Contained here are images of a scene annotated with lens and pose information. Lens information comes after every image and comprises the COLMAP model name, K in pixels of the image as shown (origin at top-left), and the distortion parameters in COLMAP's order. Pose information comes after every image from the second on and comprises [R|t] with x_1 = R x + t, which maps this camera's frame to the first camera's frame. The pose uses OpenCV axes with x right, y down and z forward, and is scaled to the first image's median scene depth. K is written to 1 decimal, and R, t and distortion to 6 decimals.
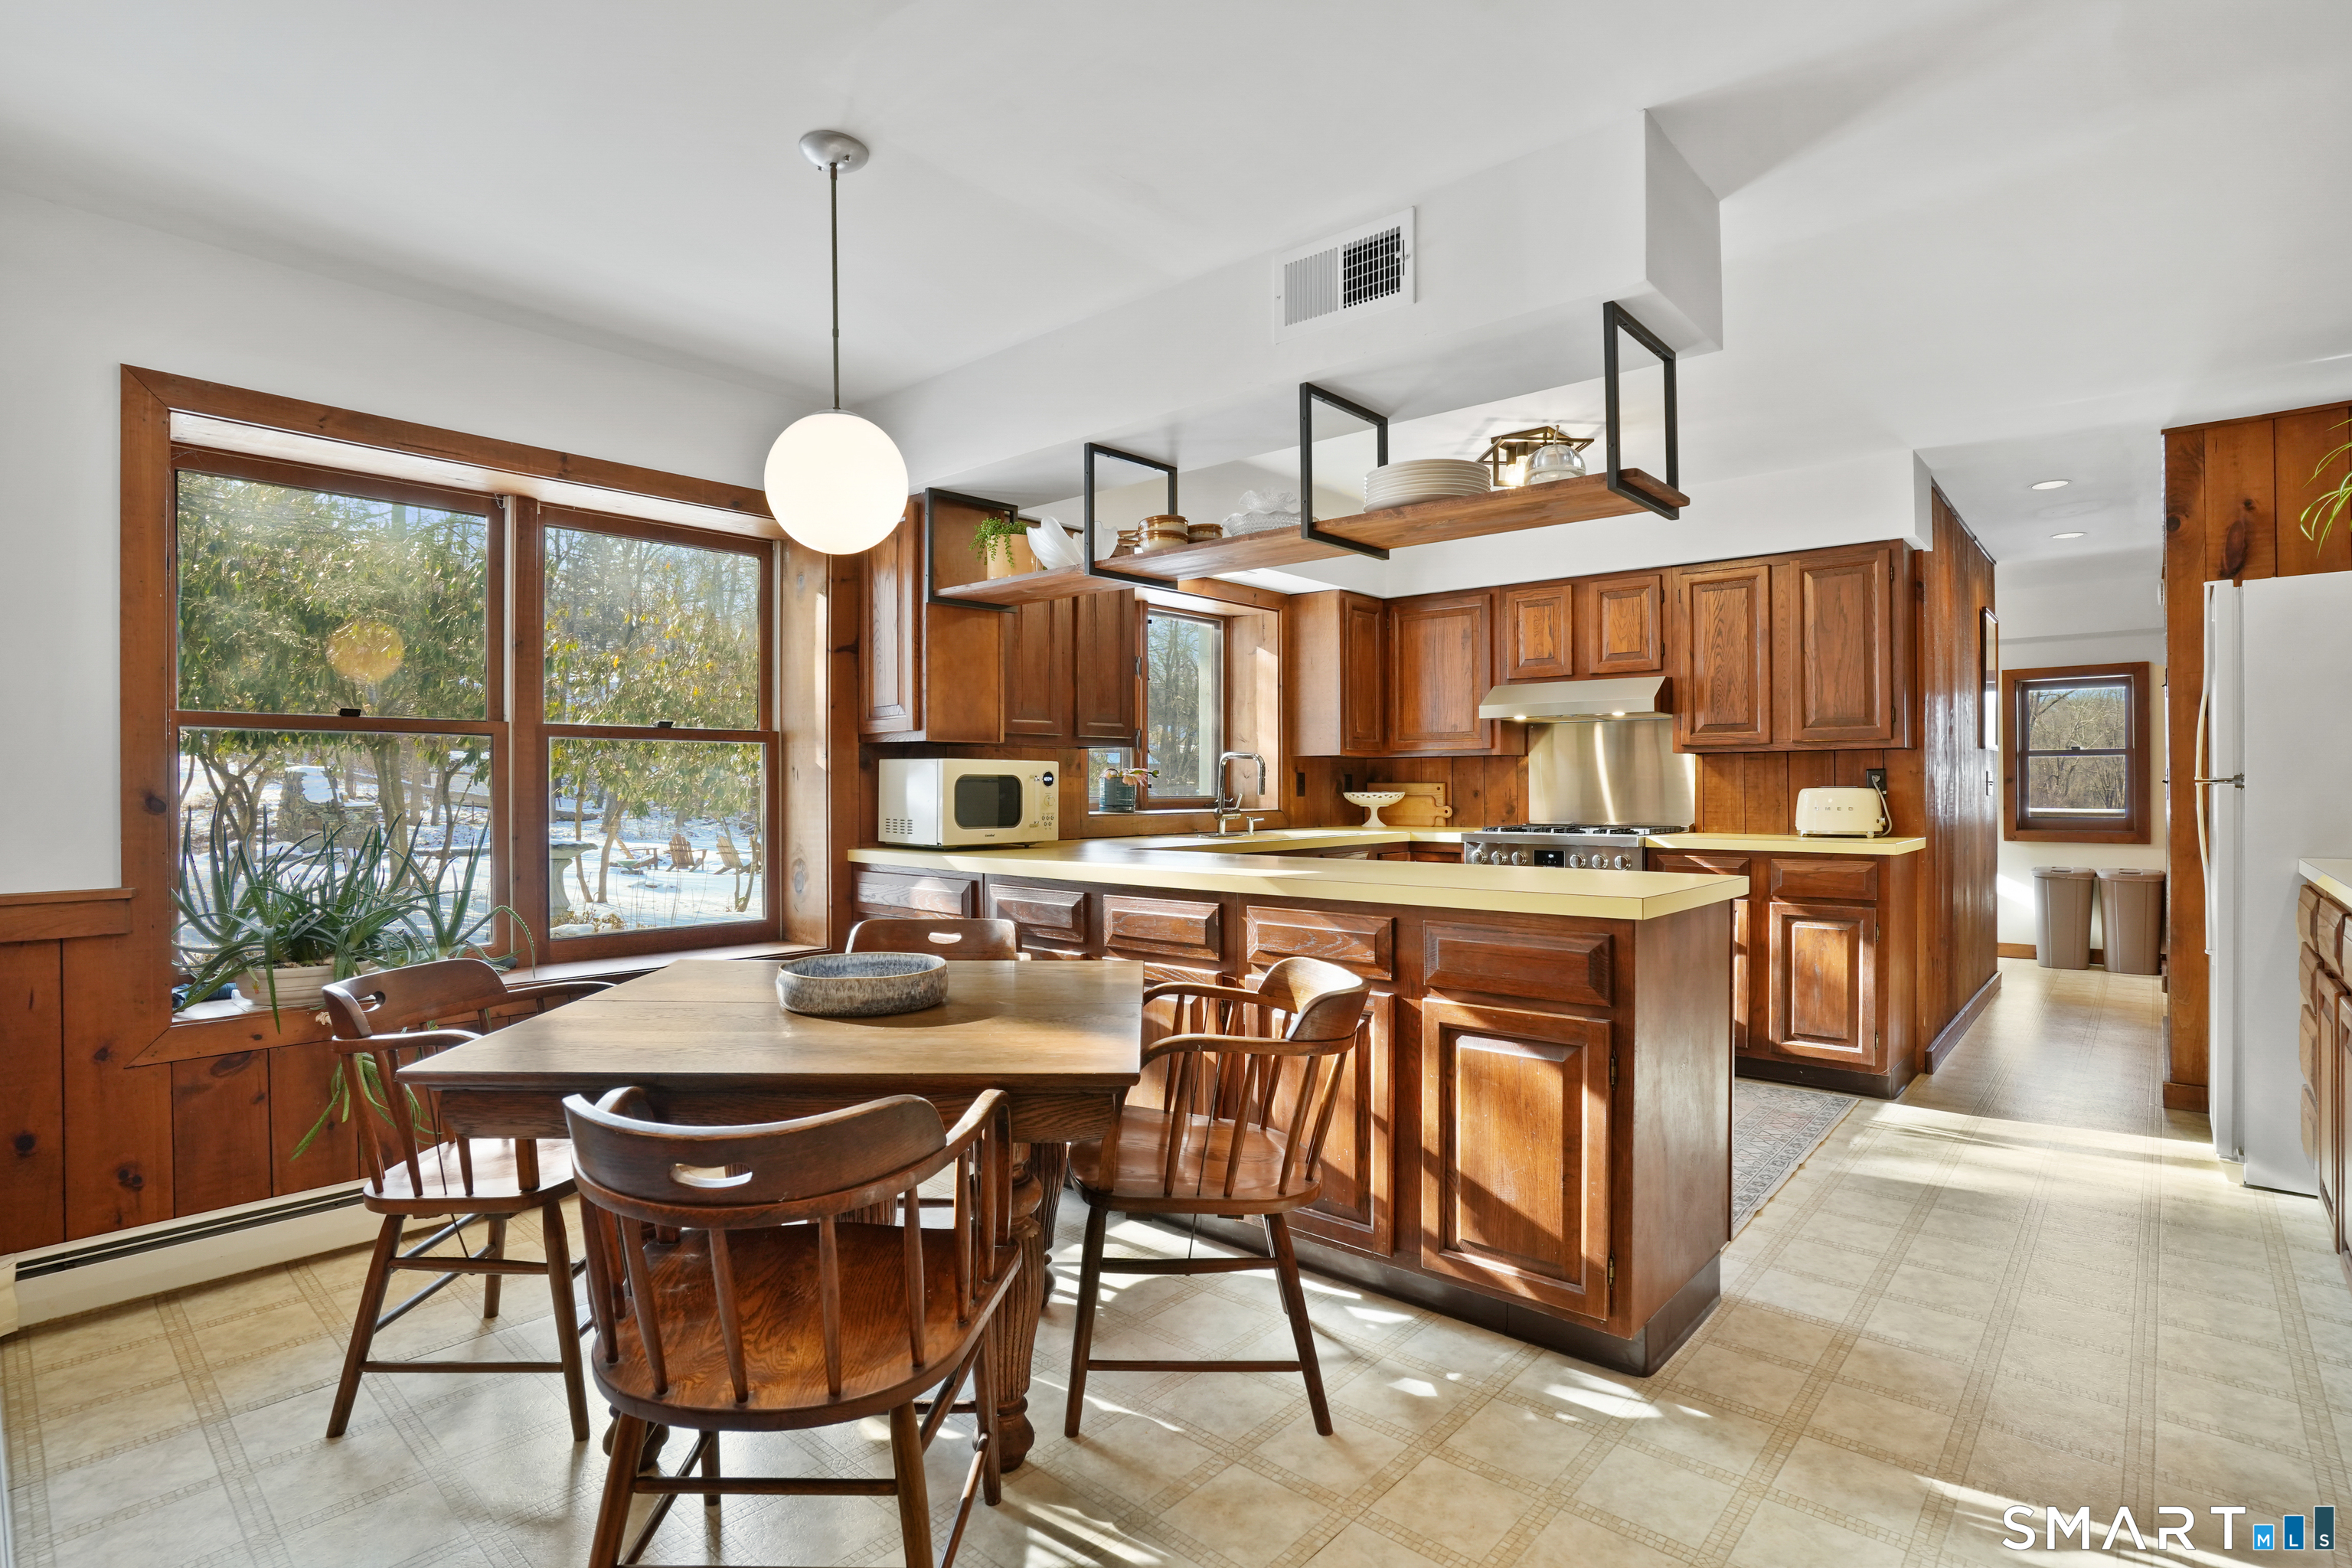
lens RADIAL K [[1153.3, 0, 1123.9], [0, 1153.3, 791.6], [0, 0, 1]] dist [-0.064423, 0.023897]
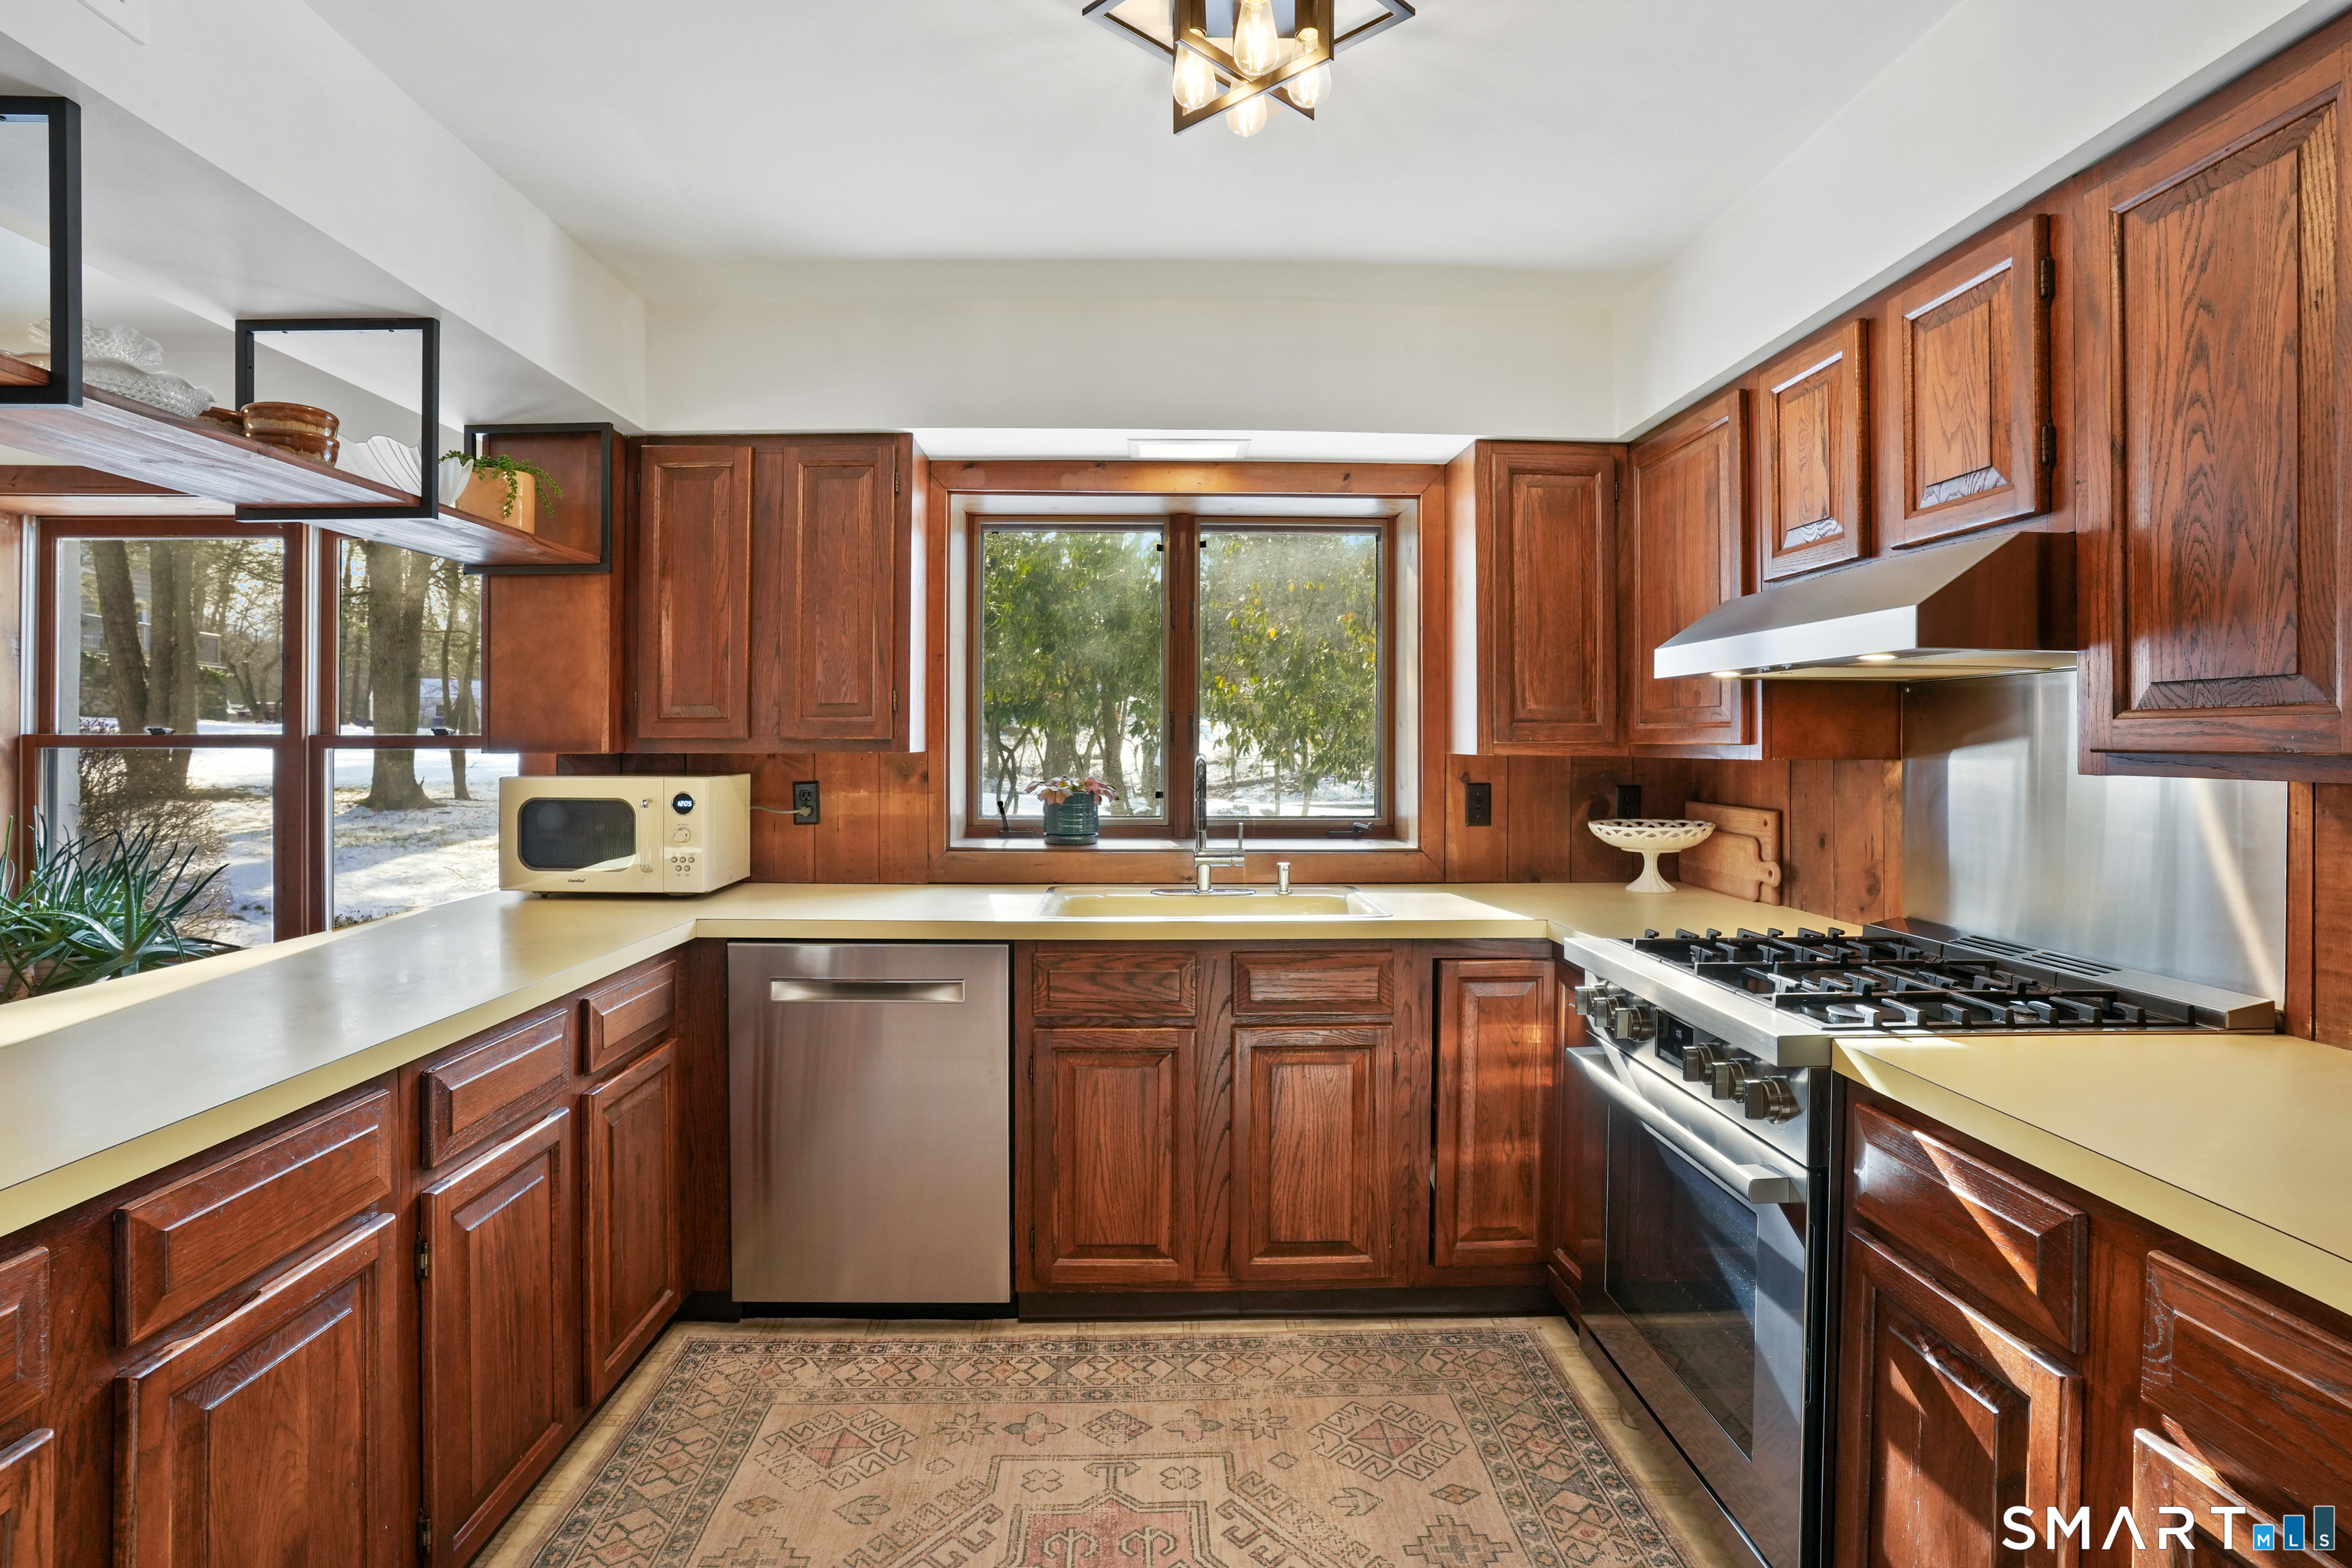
lens RADIAL K [[1153.3, 0, 1186.3], [0, 1153.3, 739.6], [0, 0, 1]] dist [-0.064423, 0.023897]
pose [[0.698146, 0.001284, -0.715954, 0.547374], [-0.005304, 0.999980, -0.003379, -0.041916], [0.715935, 0.006157, 0.698139, 0.631663]]
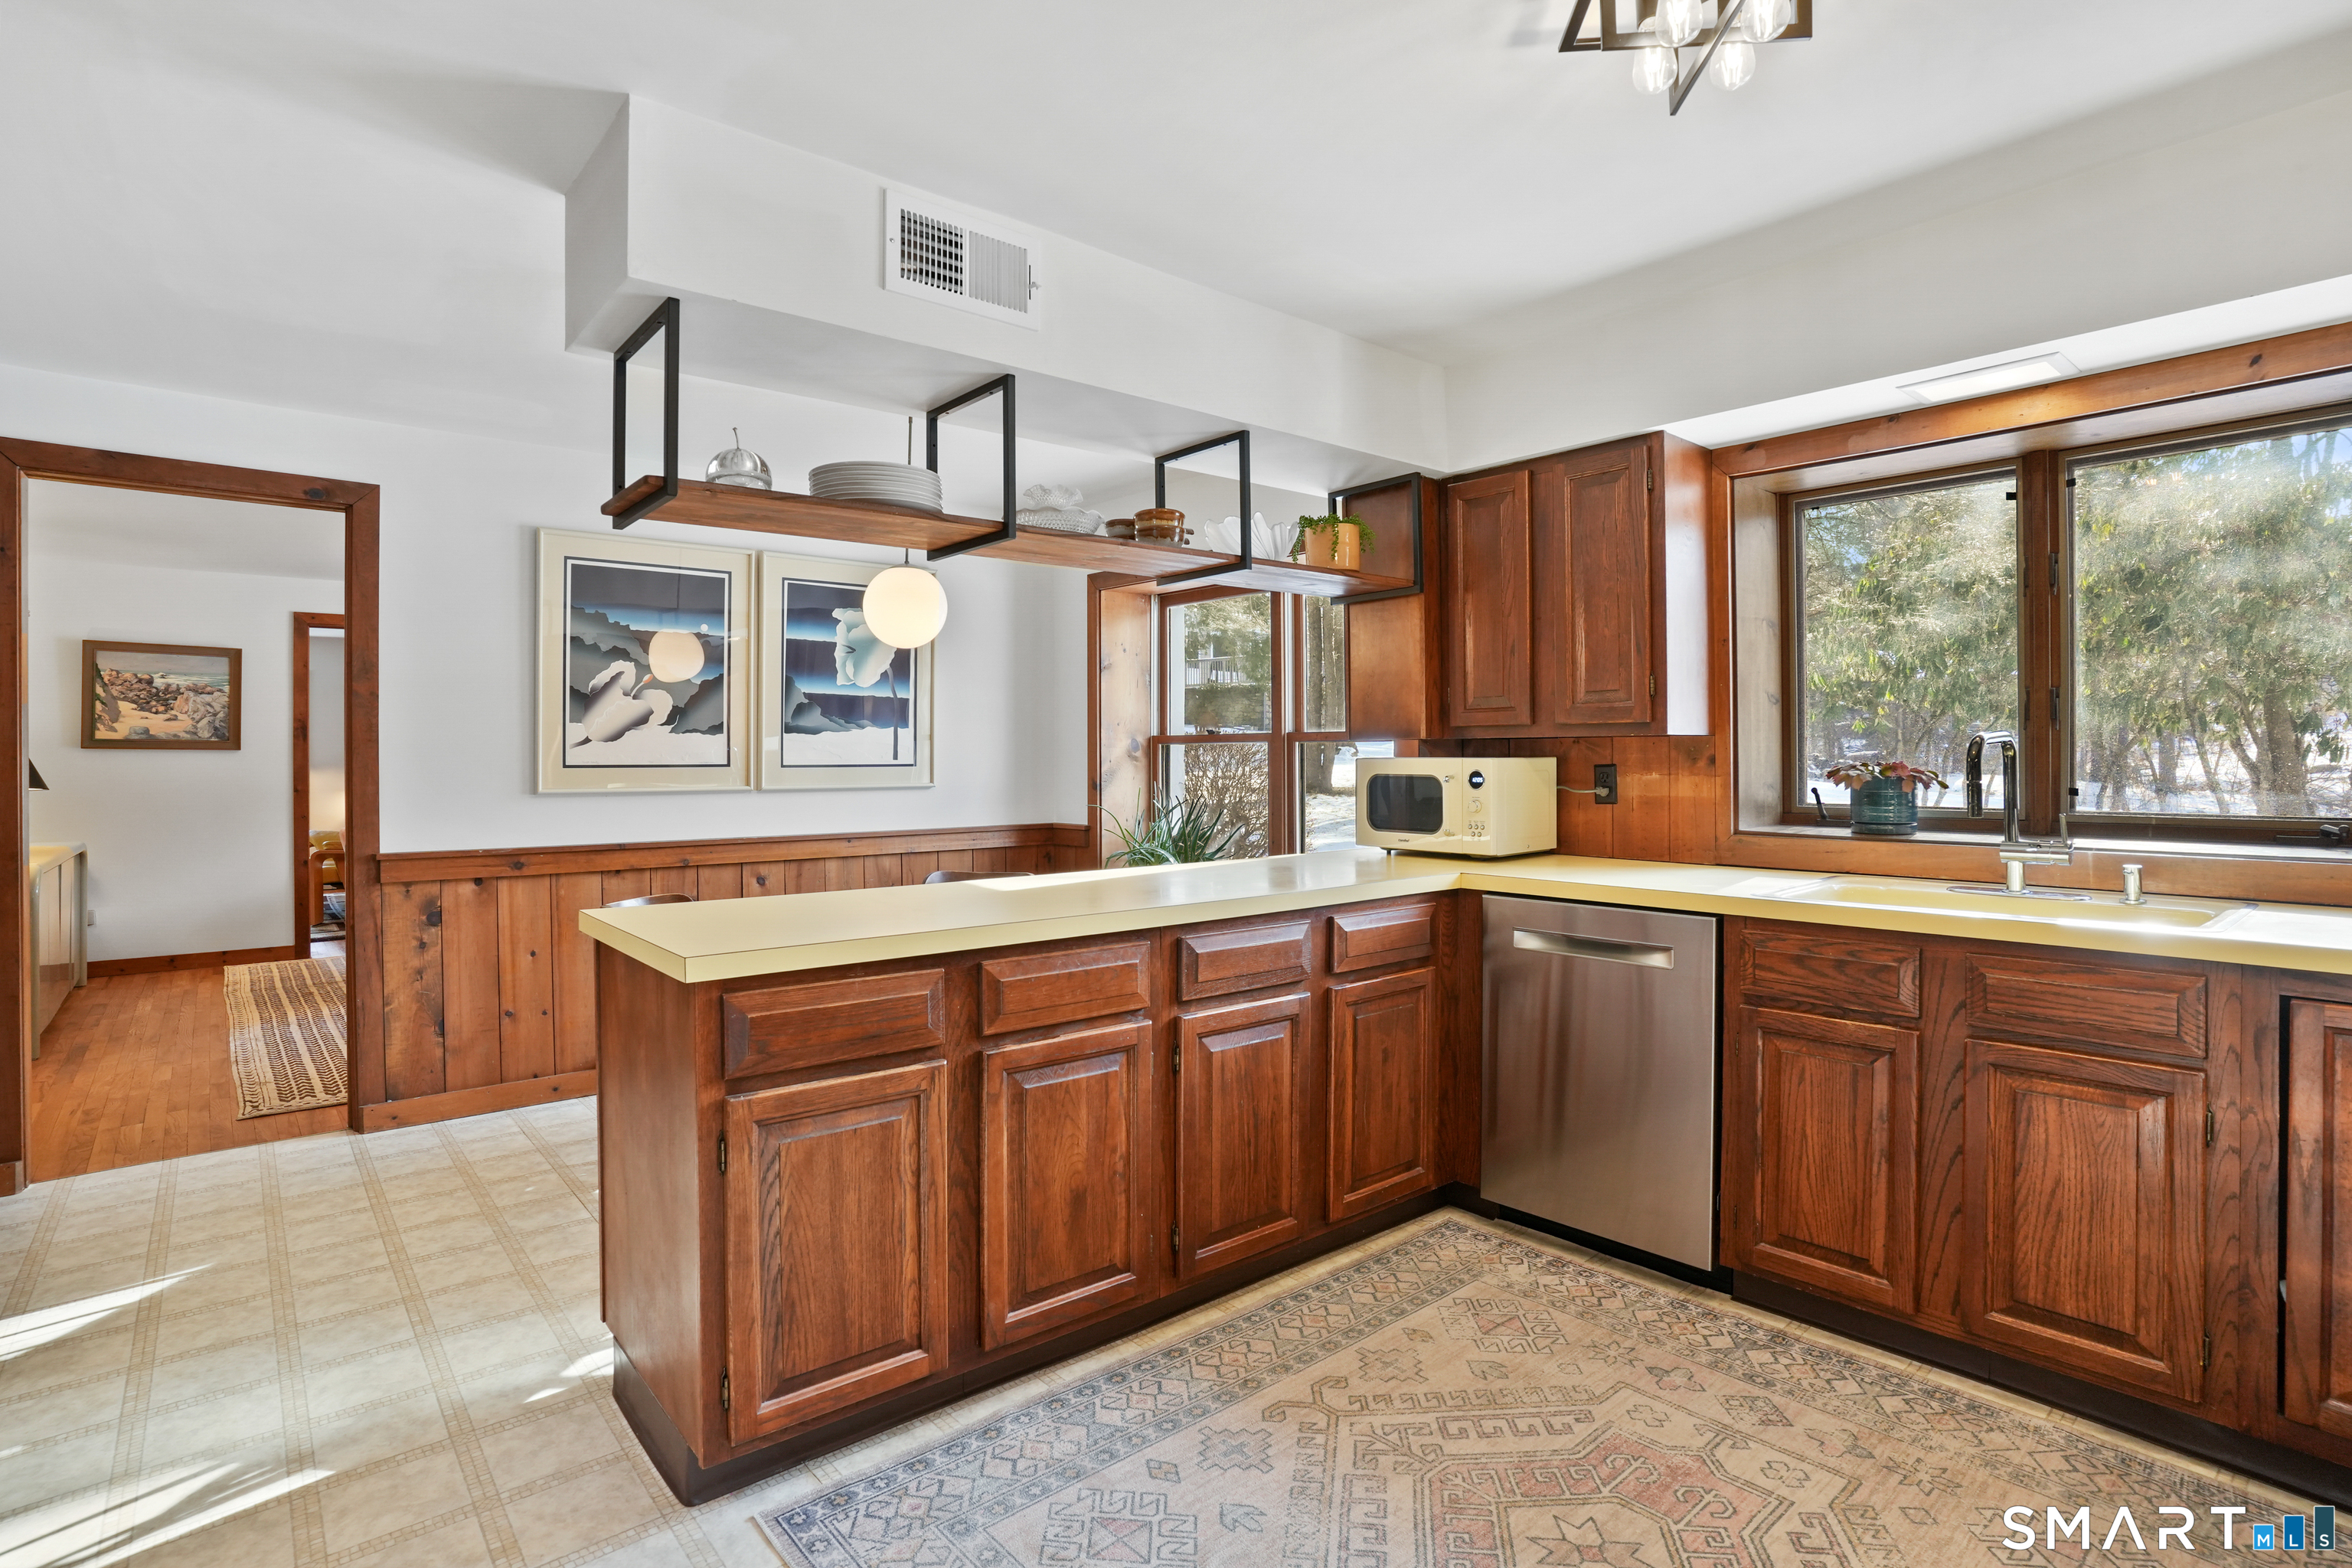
lens RADIAL K [[1153.3, 0, 1215.2], [0, 1153.3, 745.0], [0, 0, 1]] dist [-0.064423, 0.023897]
pose [[-0.089485, -0.004848, -0.995976, 0.664948], [0.003147, 0.999982, -0.005150, -0.027715], [0.995983, -0.003595, -0.089469, 0.760078]]
